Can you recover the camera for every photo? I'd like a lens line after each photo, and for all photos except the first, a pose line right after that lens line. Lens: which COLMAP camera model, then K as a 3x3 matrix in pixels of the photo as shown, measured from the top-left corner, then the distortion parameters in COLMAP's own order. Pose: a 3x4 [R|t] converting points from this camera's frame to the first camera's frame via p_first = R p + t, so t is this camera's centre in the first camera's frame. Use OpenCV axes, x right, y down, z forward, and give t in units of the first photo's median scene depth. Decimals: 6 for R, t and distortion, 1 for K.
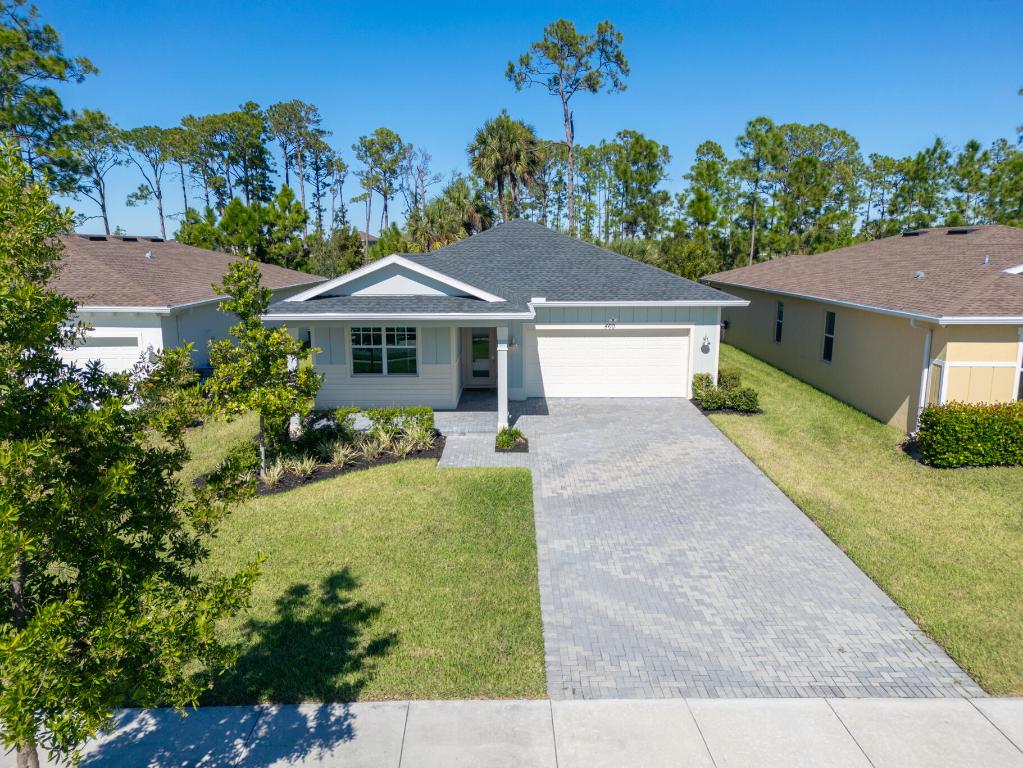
lens RADIAL K [[736.1, 0, 511.6], [0, 736.1, 385.4], [0, 0, 1]] dist [0.032534, -0.012429]
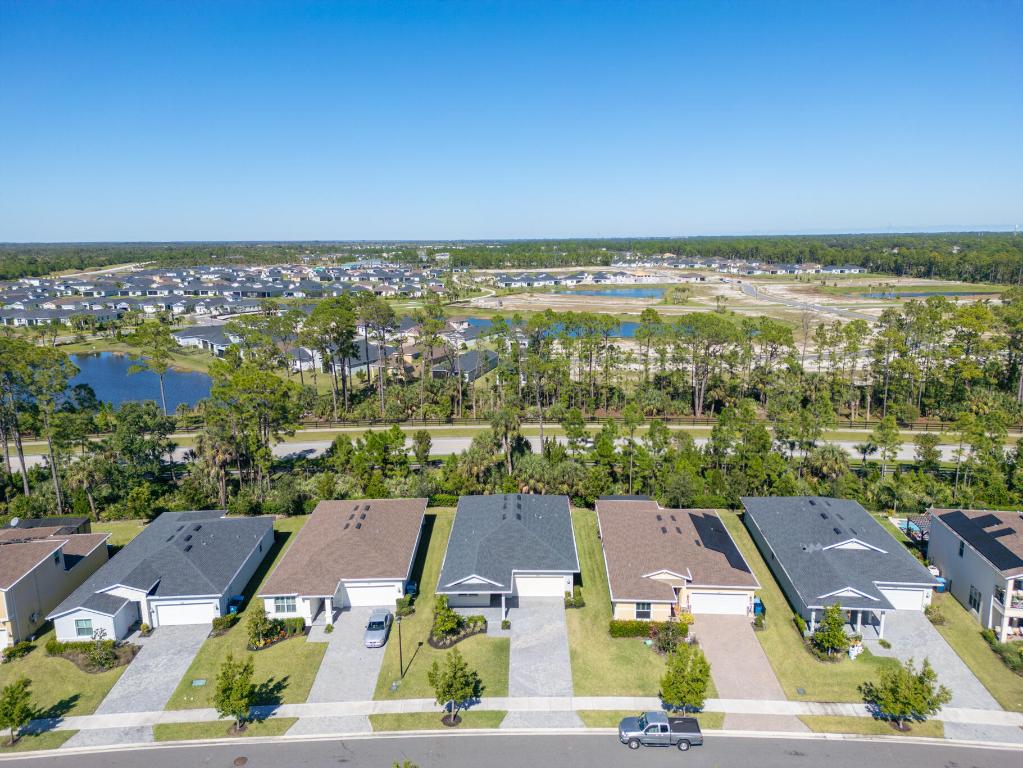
lens RADIAL K [[736.1, 0, 512.2], [0, 736.1, 382.2], [0, 0, 1]] dist [0.032534, -0.012429]
pose [[0.999887, 0.000621, -0.014987, 0.118829], [-0.000335, 0.999818, 0.019066, -1.650692], [0.014996, -0.019059, 0.999706, -3.644758]]
